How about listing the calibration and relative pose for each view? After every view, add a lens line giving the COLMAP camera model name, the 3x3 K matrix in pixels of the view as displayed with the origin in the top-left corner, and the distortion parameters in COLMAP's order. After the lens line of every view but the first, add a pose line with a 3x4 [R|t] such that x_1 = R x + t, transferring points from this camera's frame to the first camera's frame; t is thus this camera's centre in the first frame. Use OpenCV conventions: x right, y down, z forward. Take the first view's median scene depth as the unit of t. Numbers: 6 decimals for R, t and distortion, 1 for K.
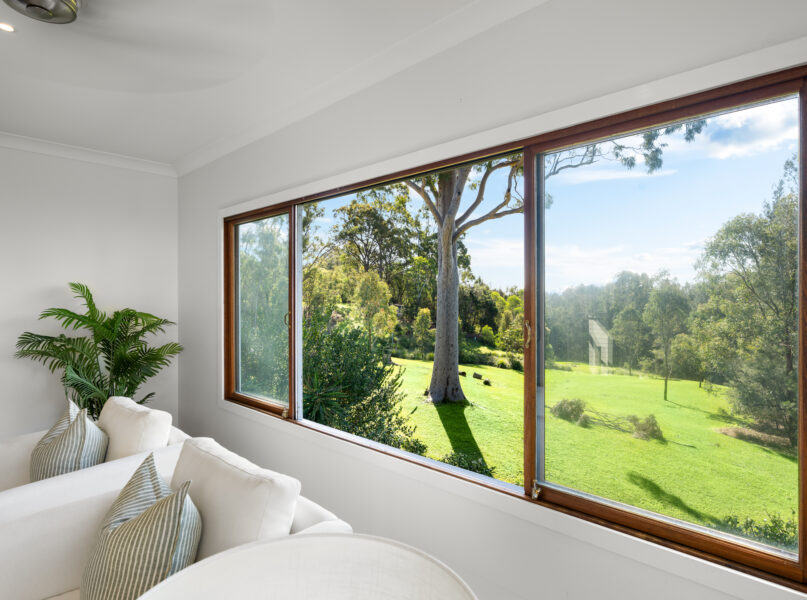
lens RADIAL K [[460.7, 0, 403.5], [0, 460.7, 300.0], [0, 0, 1]] dist [-0.000977, -0.000425]
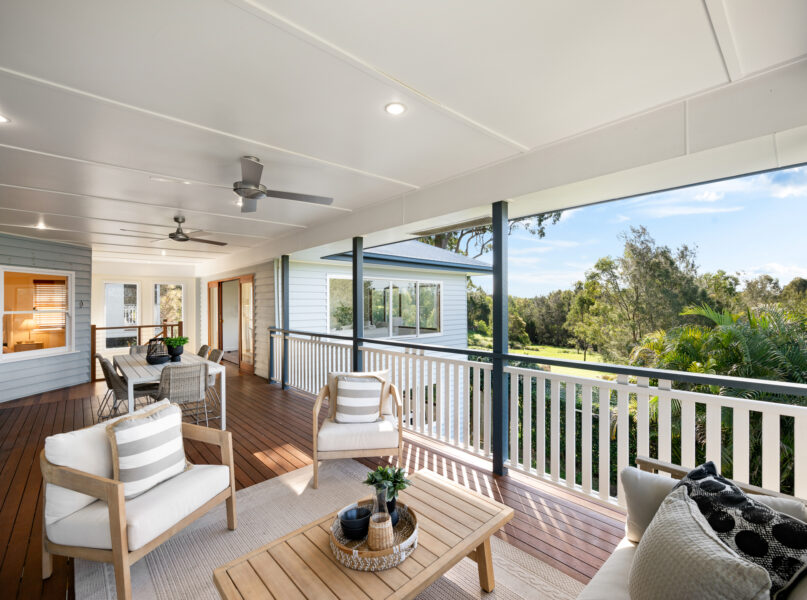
lens RADIAL K [[360.4, 0, 403.5], [0, 360.4, 300.0], [0, 0, 1]] dist [-0.000397, -0.000003]
pose [[0.997716, -0.005679, -0.067305, 0.016649], [0.005155, 0.999955, -0.007955, -0.001199], [0.067347, 0.007590, 0.997701, -0.181210]]
